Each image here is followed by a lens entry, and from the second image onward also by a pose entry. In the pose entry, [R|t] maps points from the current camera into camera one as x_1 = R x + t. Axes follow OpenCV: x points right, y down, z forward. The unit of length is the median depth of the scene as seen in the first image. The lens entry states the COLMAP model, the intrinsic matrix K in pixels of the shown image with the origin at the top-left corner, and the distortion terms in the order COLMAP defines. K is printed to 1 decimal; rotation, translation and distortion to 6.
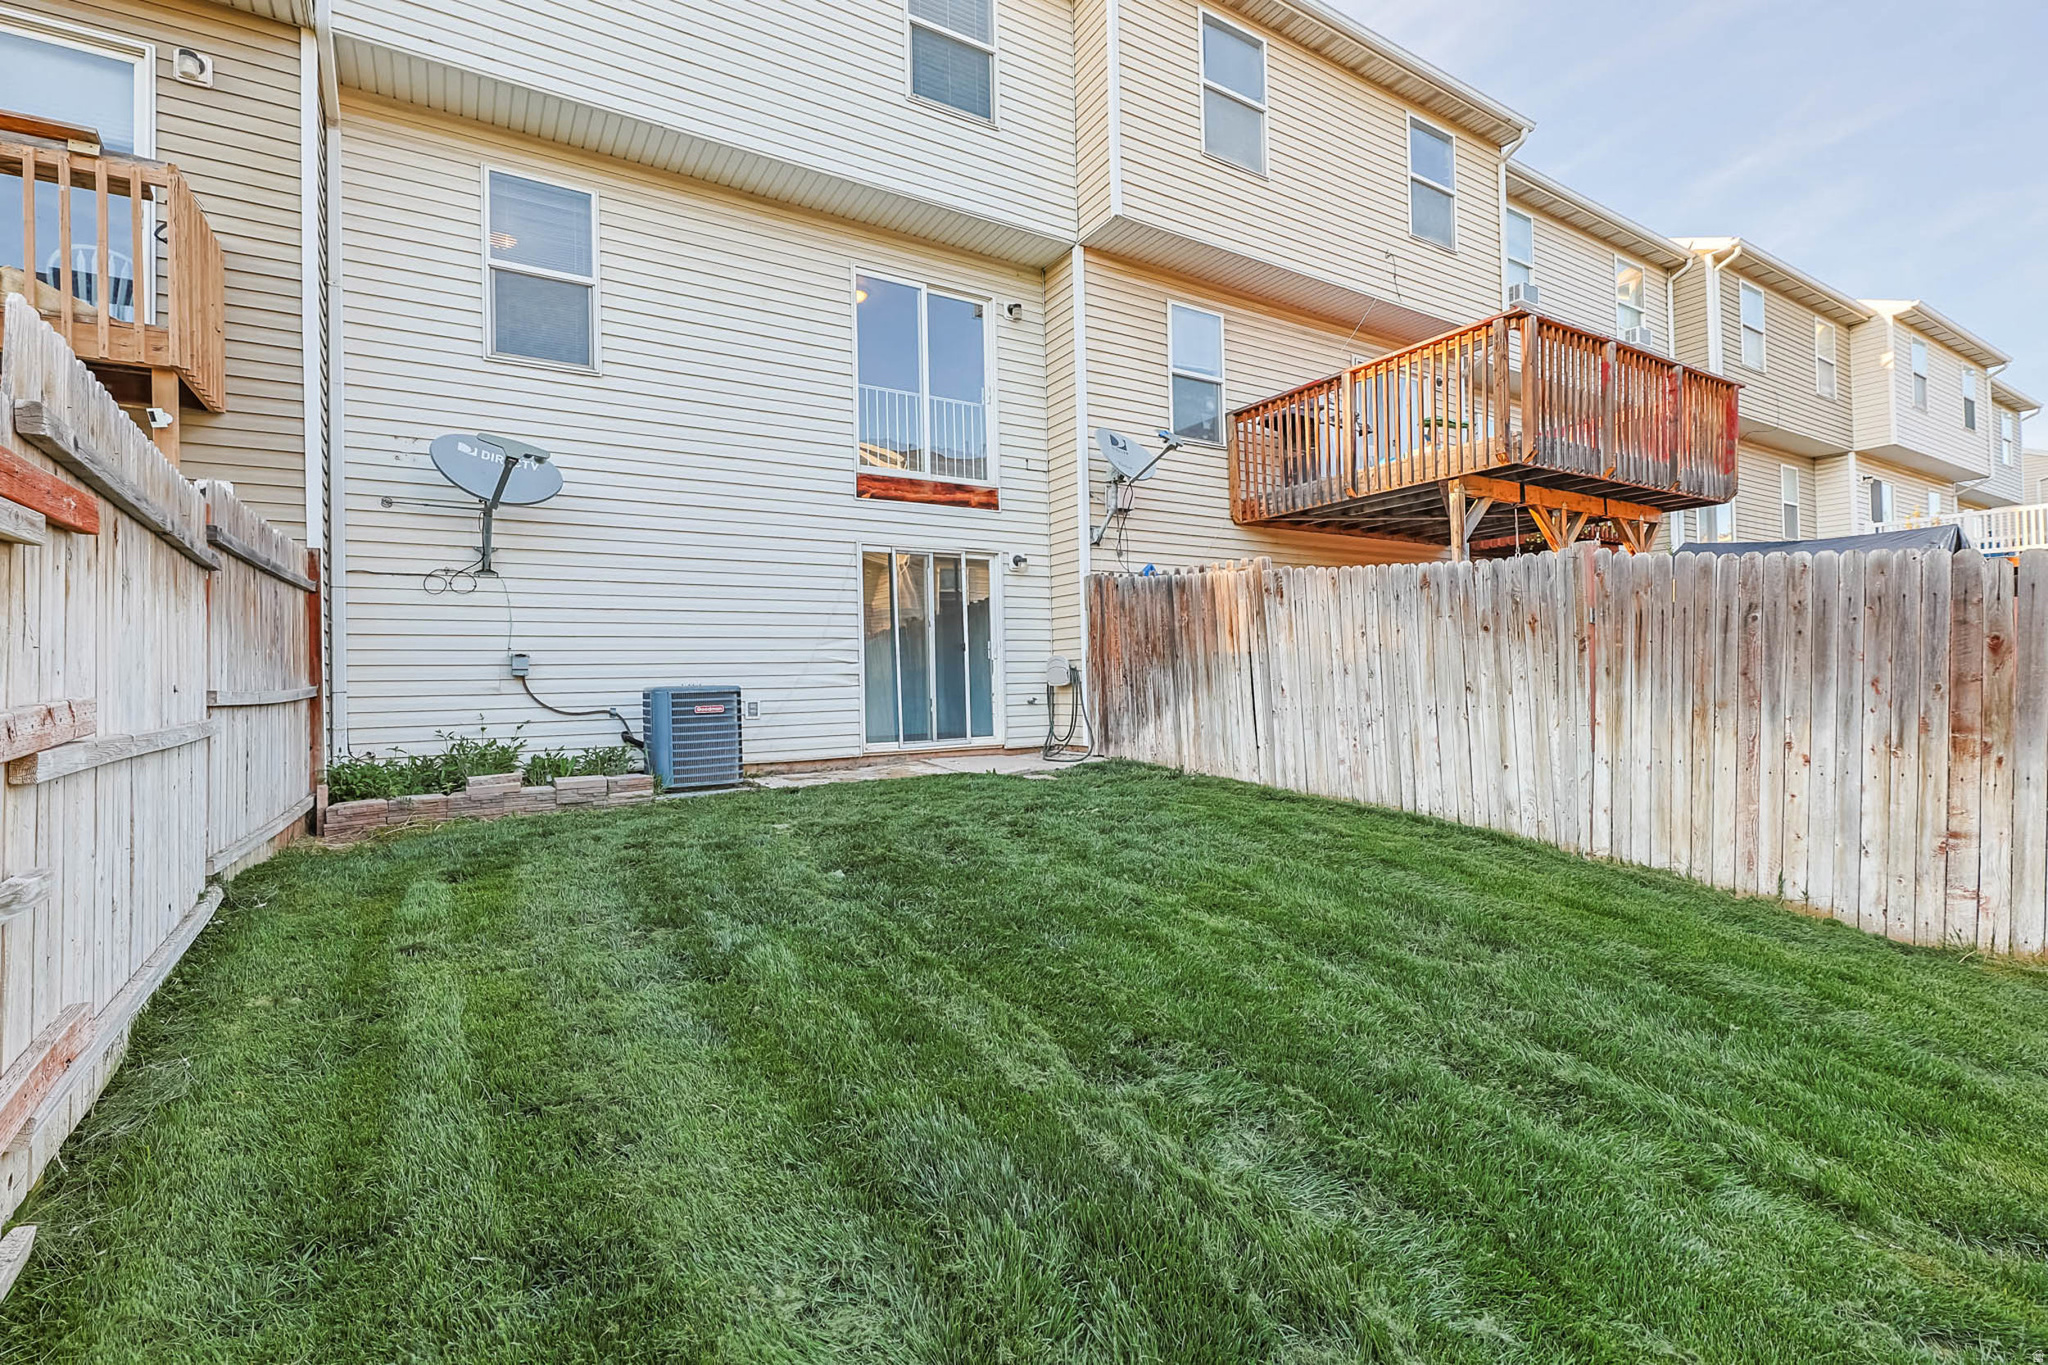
lens RADIAL K [[838.1, 0, 1028.7], [0, 838.1, 674.6], [0, 0, 1]] dist [-0.000988, -0.000963]
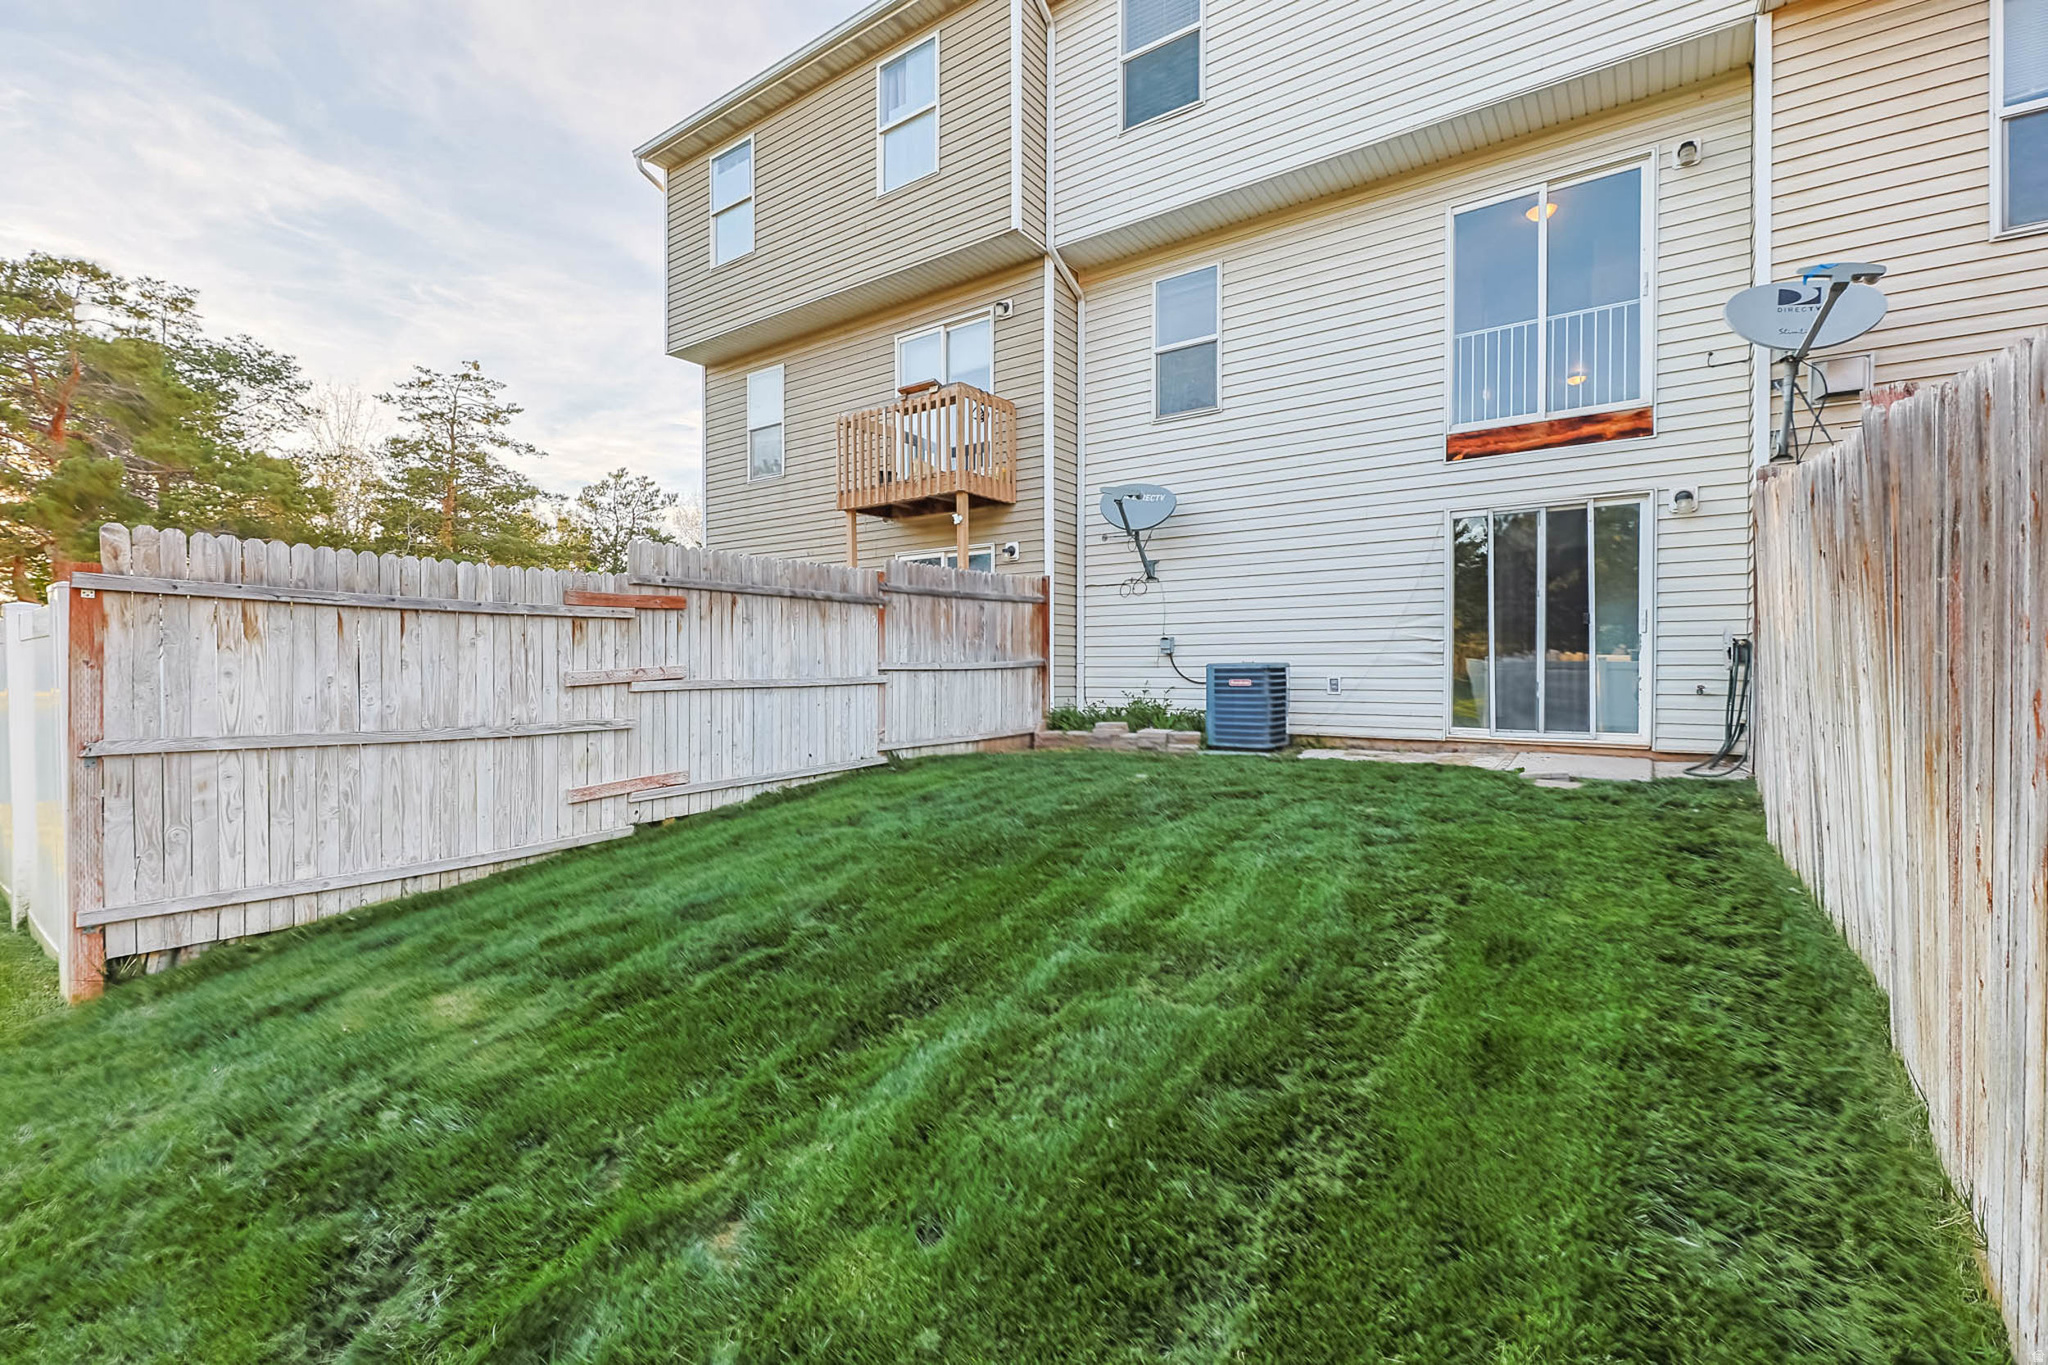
lens RADIAL K [[838.1, 0, 1031.4], [0, 838.1, 678.7], [0, 0, 1]] dist [-0.000988, -0.000963]
pose [[0.435489, 0.029346, -0.899716, 0.449948], [0.000695, 0.999457, 0.032936, -0.002312], [0.900194, -0.014969, 0.435232, 0.184391]]
